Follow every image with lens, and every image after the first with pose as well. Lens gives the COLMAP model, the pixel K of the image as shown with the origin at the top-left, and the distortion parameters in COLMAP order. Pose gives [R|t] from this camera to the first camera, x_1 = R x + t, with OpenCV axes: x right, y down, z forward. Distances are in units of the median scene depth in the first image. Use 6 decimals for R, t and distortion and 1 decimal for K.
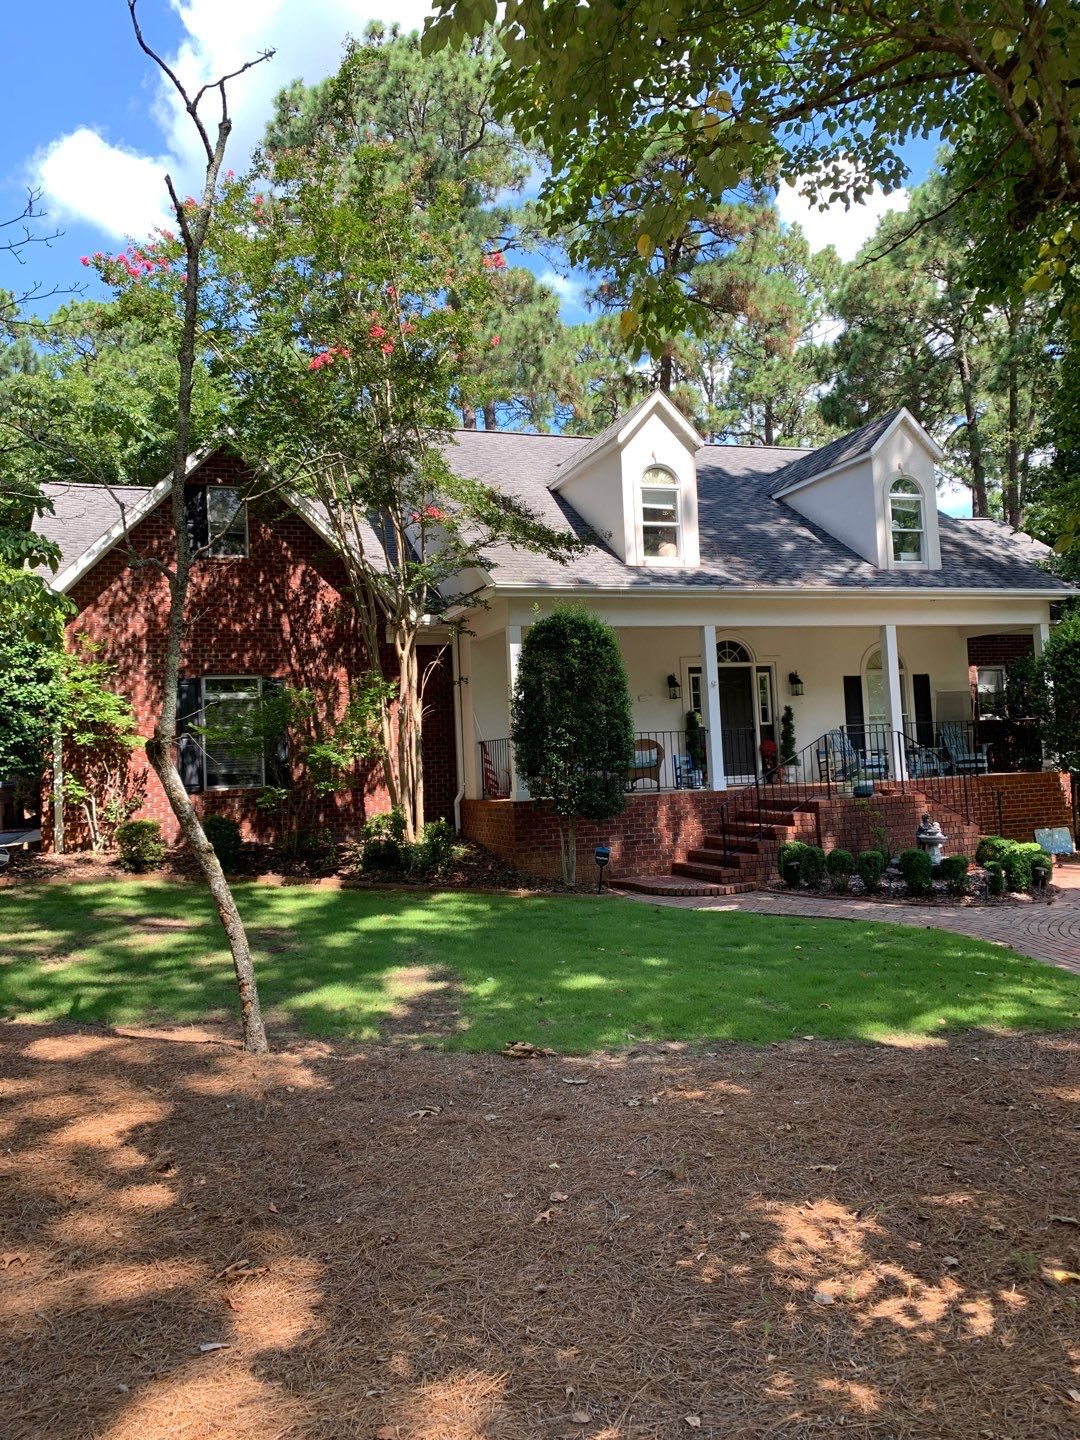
lens RADIAL K [[1117.8, 0, 547.3], [0, 1117.8, 711.8], [0, 0, 1]] dist [0.005030, -0.029281]
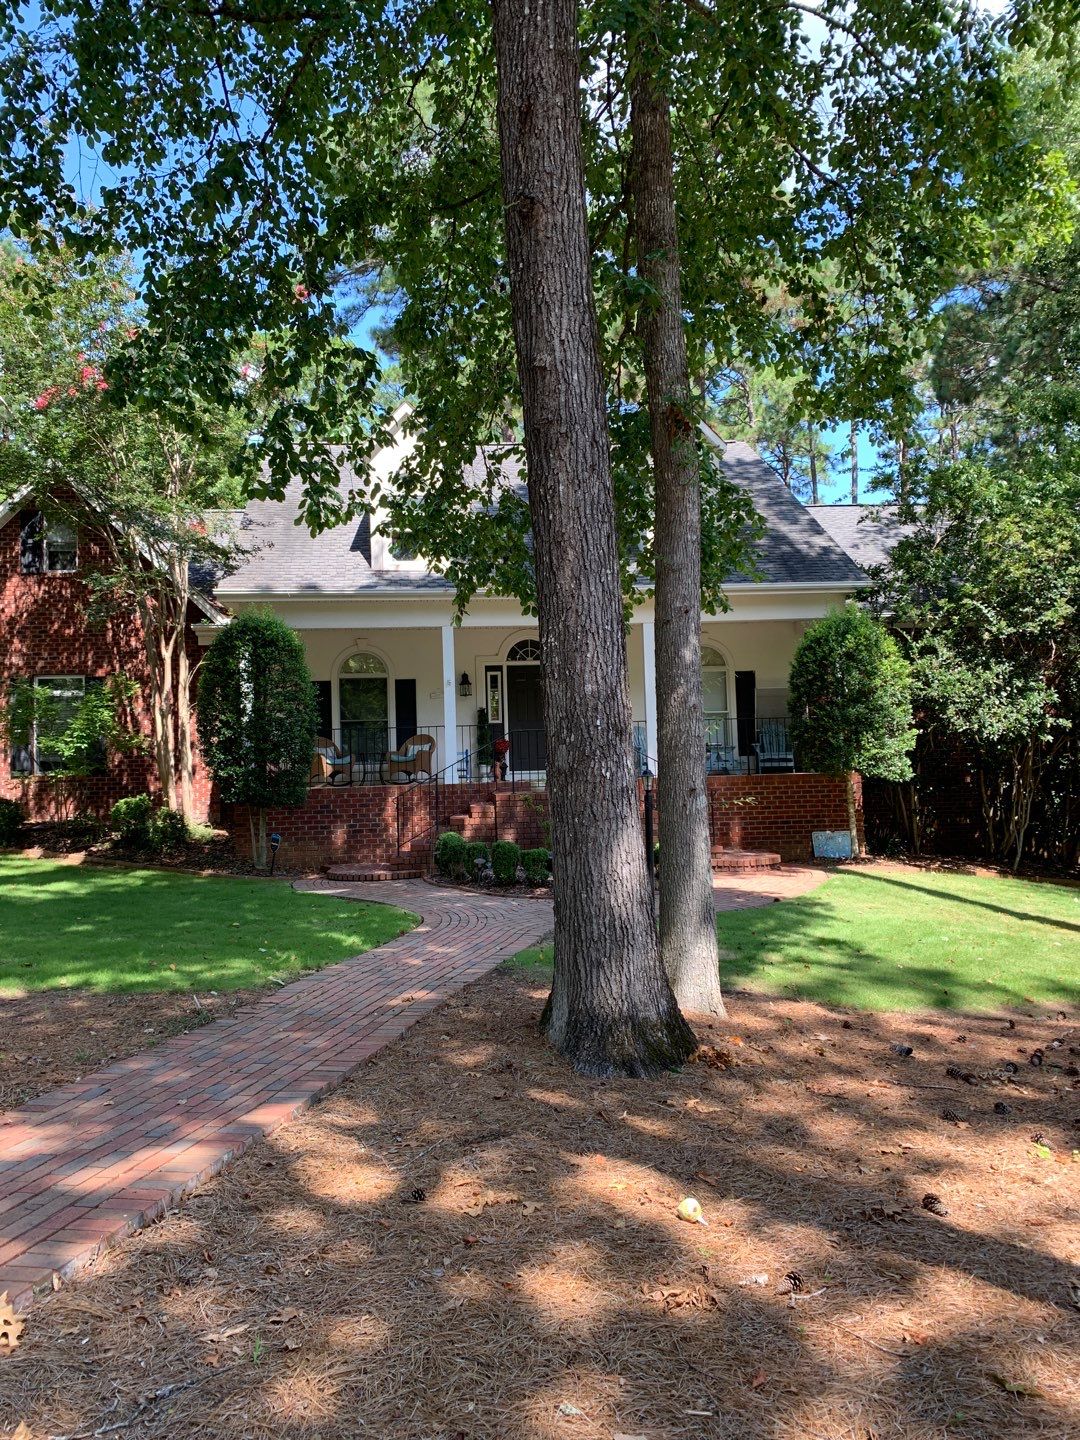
lens RADIAL K [[1117.8, 0, 547.3], [0, 1117.8, 711.8], [0, 0, 1]] dist [0.005030, -0.029281]
pose [[0.978441, 0.004877, -0.206468, 0.449540], [-0.004566, 0.999988, 0.001983, 0.000742], [0.206475, -0.000998, 0.978451, -0.006352]]
